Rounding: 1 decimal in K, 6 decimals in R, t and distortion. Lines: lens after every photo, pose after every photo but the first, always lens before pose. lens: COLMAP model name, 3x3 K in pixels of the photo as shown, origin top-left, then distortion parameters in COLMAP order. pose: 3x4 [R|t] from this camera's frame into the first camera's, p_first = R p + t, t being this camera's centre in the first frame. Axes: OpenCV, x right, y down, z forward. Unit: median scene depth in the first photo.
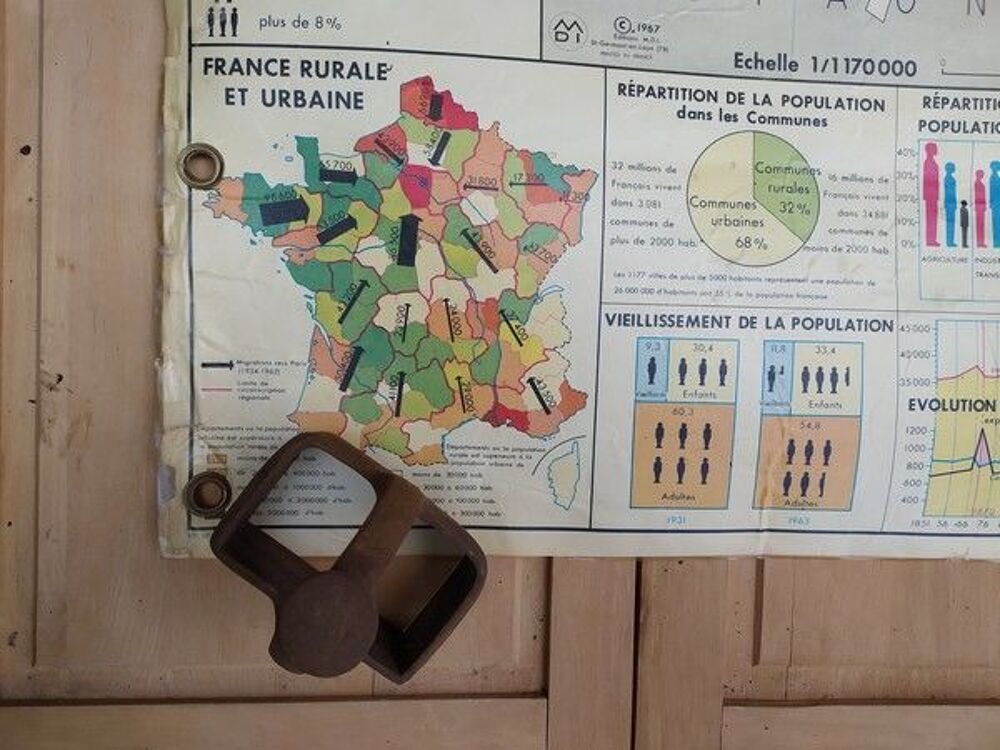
lens RADIAL K [[755.6, 0, 500.0], [0, 755.6, 375.0], [0, 0, 1]] dist [0.046324, -0.003734]
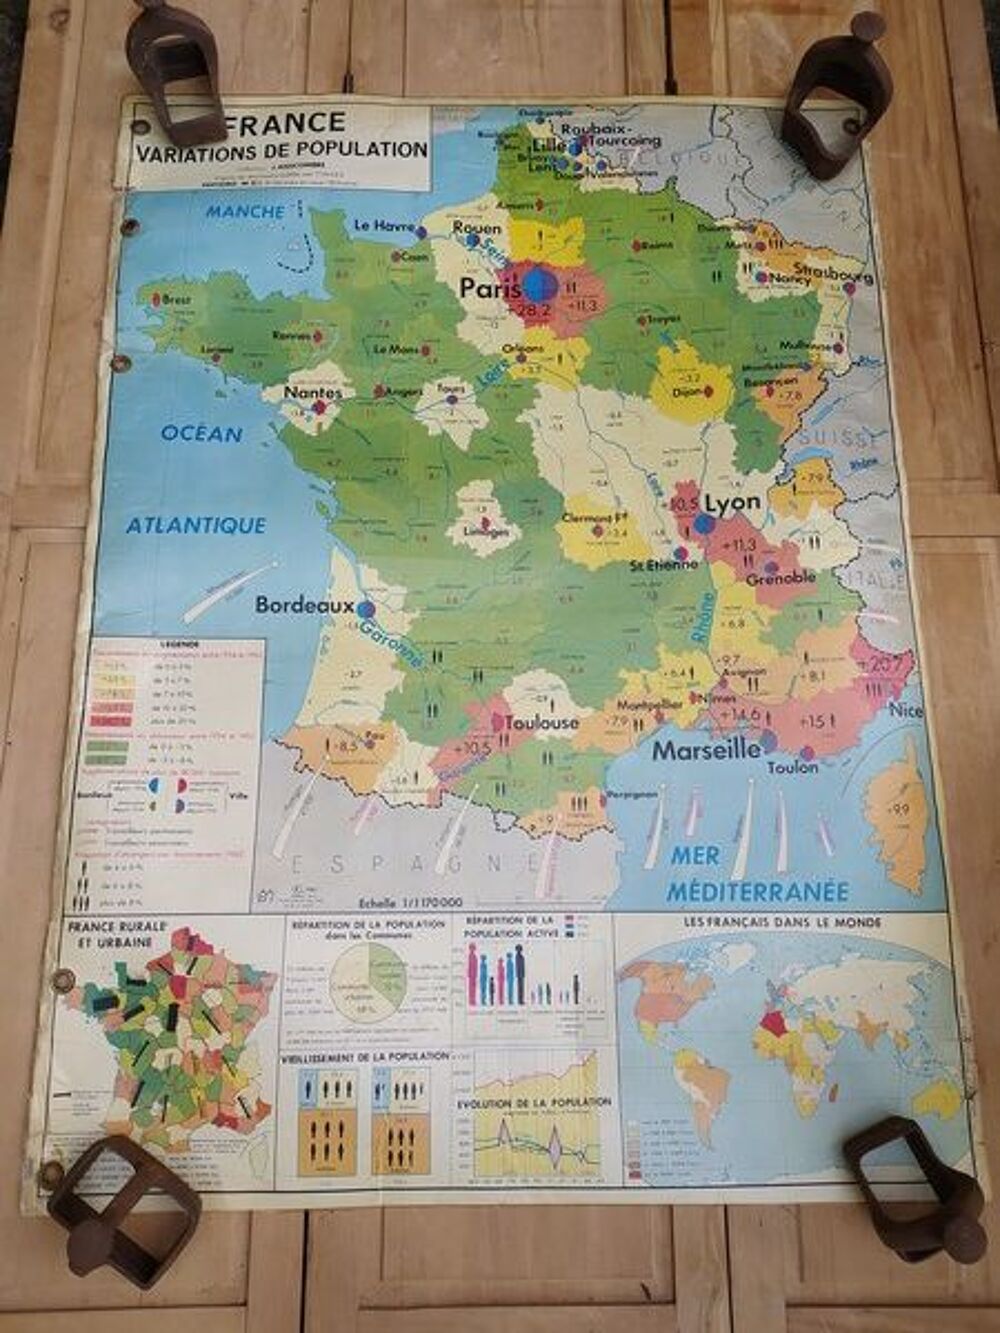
lens RADIAL K [[1033.6, 0, 500.0], [0, 1033.6, 666.5], [0, 0, 1]] dist [0.168753, -0.215517]
pose [[0.998949, -0.034042, -0.030696, 0.751797], [0.025308, 0.967952, -0.249856, -0.329693], [0.038218, 0.248816, 0.967796, -1.600880]]
